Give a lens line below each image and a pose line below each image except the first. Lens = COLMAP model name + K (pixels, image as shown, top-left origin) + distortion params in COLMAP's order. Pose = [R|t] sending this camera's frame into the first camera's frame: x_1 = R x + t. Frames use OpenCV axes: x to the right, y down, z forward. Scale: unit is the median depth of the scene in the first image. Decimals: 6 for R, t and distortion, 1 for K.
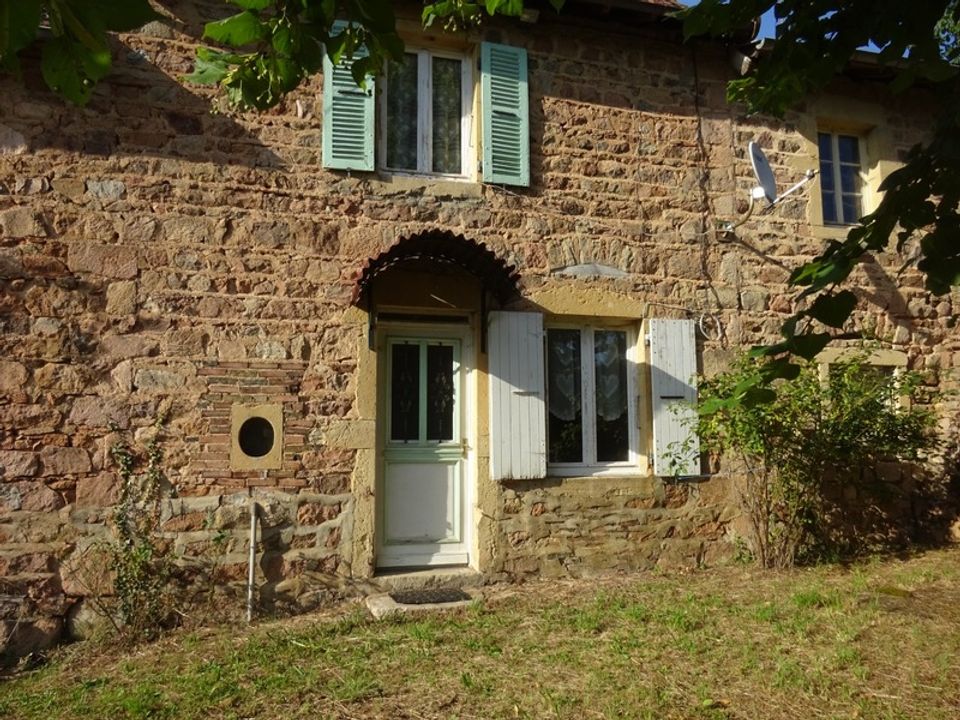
lens RADIAL K [[705.5, 0, 475.4], [0, 705.5, 366.3], [0, 0, 1]] dist [-0.013670, 0.028615]
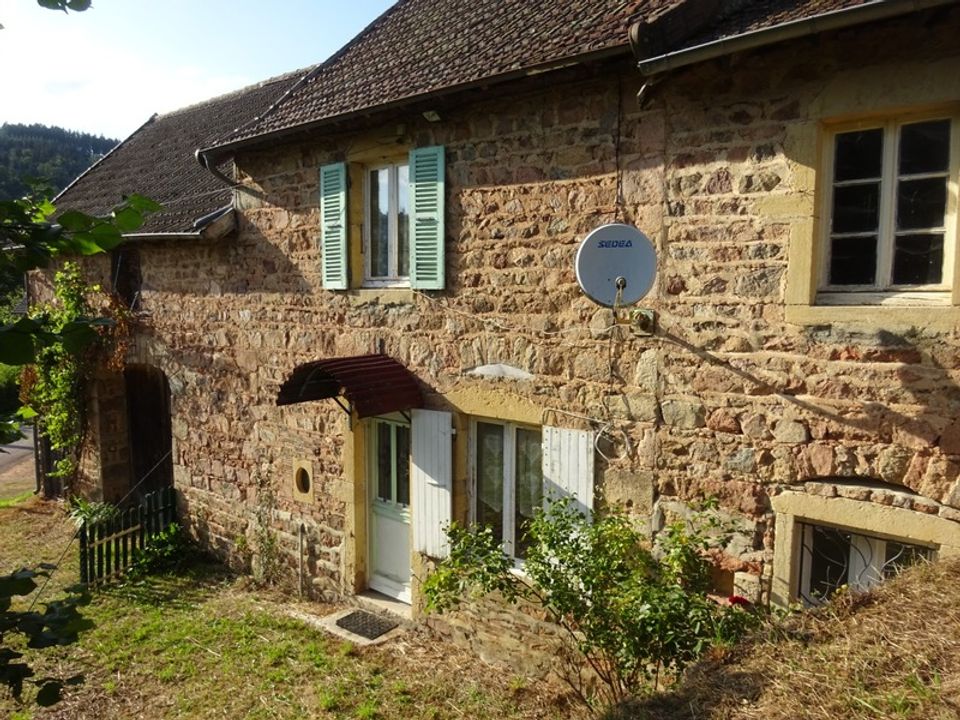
lens RADIAL K [[705.5, 0, 475.4], [0, 705.5, 366.3], [0, 0, 1]] dist [-0.013670, 0.028615]
pose [[0.570736, 0.088728, -0.816326, 0.991337], [0.080313, 0.983346, 0.163032, -0.319115], [0.817197, -0.158610, 0.554105, 0.460521]]
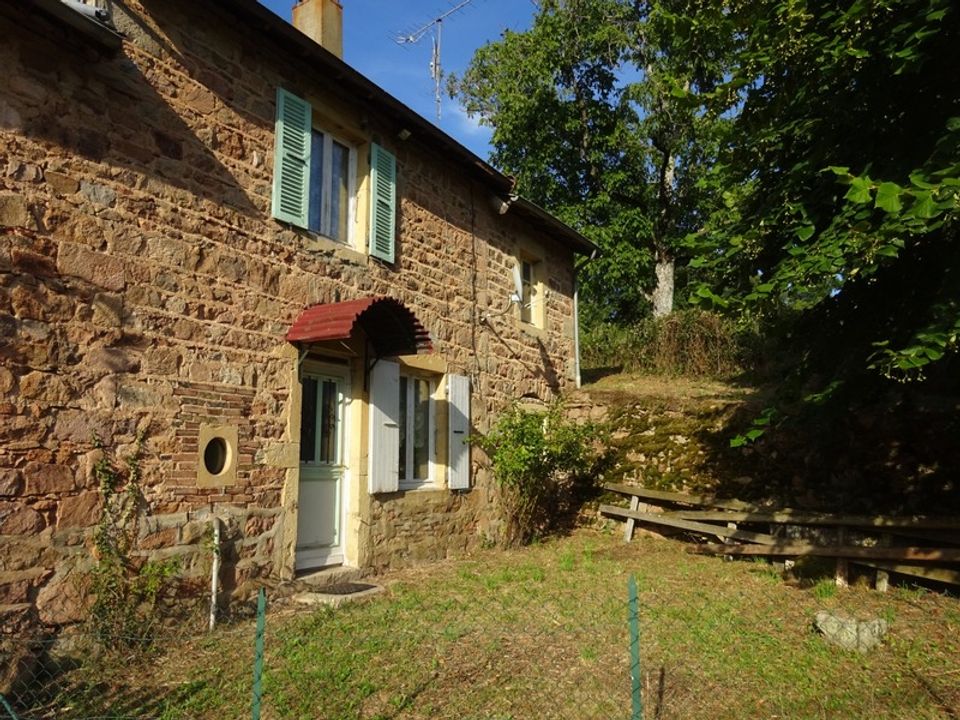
lens RADIAL K [[705.5, 0, 475.4], [0, 705.5, 366.3], [0, 0, 1]] dist [-0.013670, 0.028615]
pose [[0.728216, 0.101780, 0.677748, -0.691717], [-0.076539, 0.994802, -0.067155, 0.006029], [-0.681060, -0.002971, 0.732221, -0.045712]]
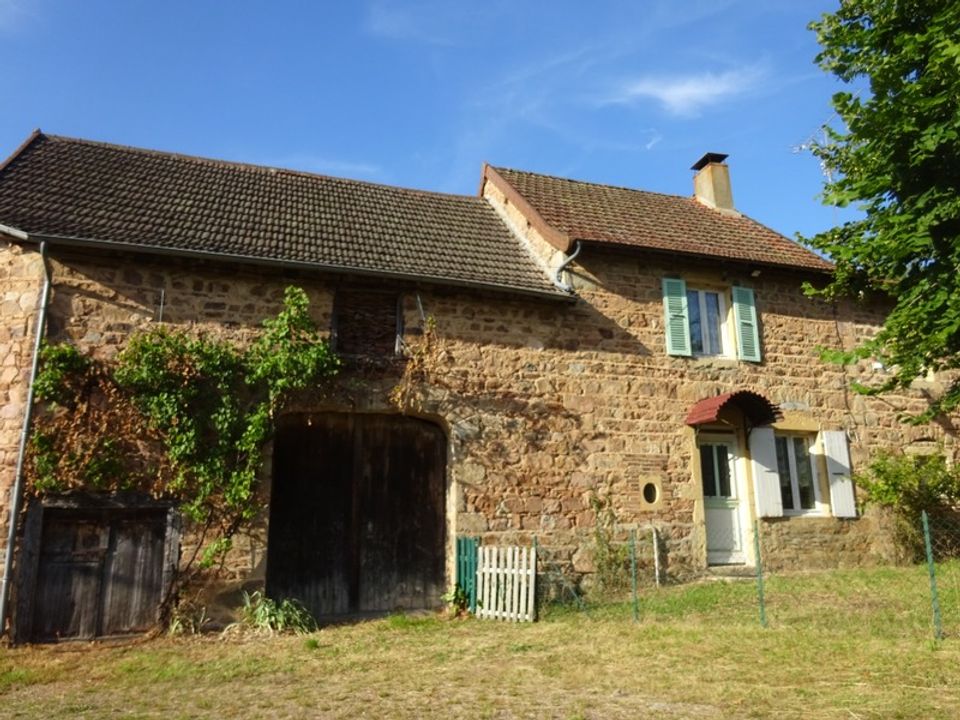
lens RADIAL K [[705.5, 0, 475.4], [0, 705.5, 366.3], [0, 0, 1]] dist [-0.013670, 0.028615]
pose [[0.998724, 0.008481, 0.049791, -0.813566], [-0.002314, 0.992447, -0.122651, -0.007605], [-0.050455, 0.122379, 0.991200, -0.872429]]
